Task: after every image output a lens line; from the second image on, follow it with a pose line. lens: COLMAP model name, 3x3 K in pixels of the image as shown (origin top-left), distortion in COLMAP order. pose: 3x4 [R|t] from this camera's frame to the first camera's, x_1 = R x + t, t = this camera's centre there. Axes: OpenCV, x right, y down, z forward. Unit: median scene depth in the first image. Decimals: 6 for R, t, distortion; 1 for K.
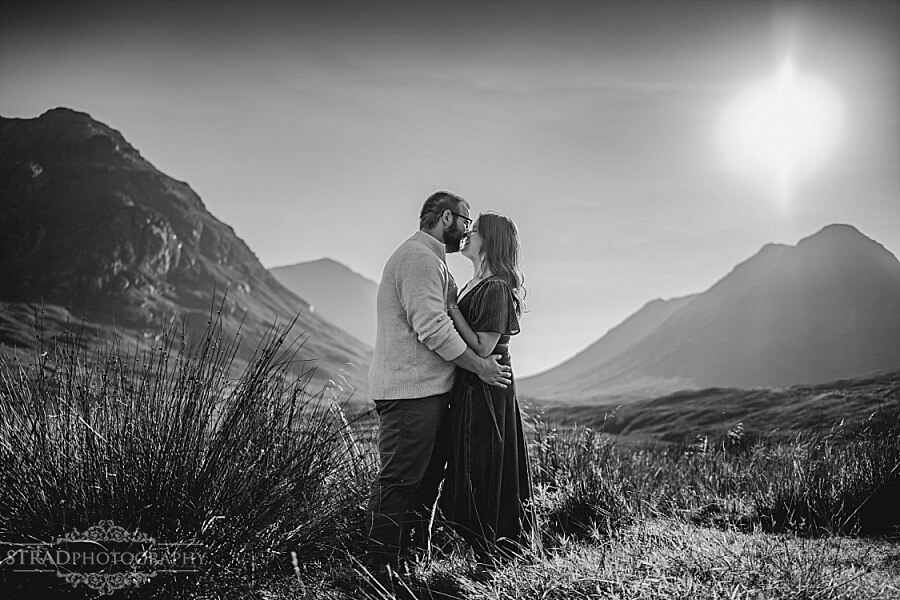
lens RADIAL K [[917.2, 0, 450.0], [0, 917.2, 300.0], [0, 0, 1]] dist [-0.108743, 0.045301]
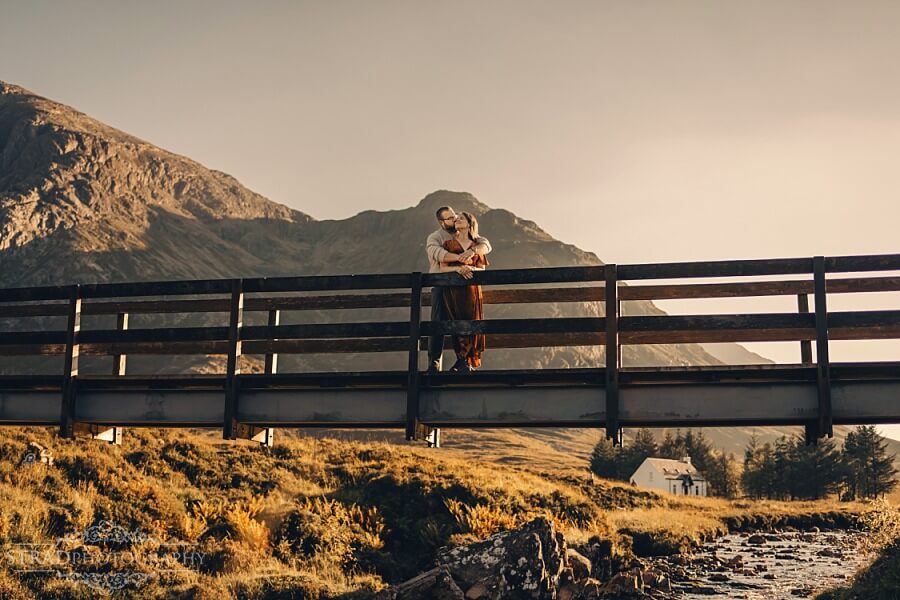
lens RADIAL K [[1010.7, 0, 417.8], [0, 1010.7, 295.7], [0, 0, 1]] dist [-0.099883, 0.004822]
pose [[0.920410, -0.106853, -0.376070, -0.091555], [0.067486, 0.990909, -0.116380, 0.011546], [0.385086, 0.081738, 0.919254, 0.060996]]
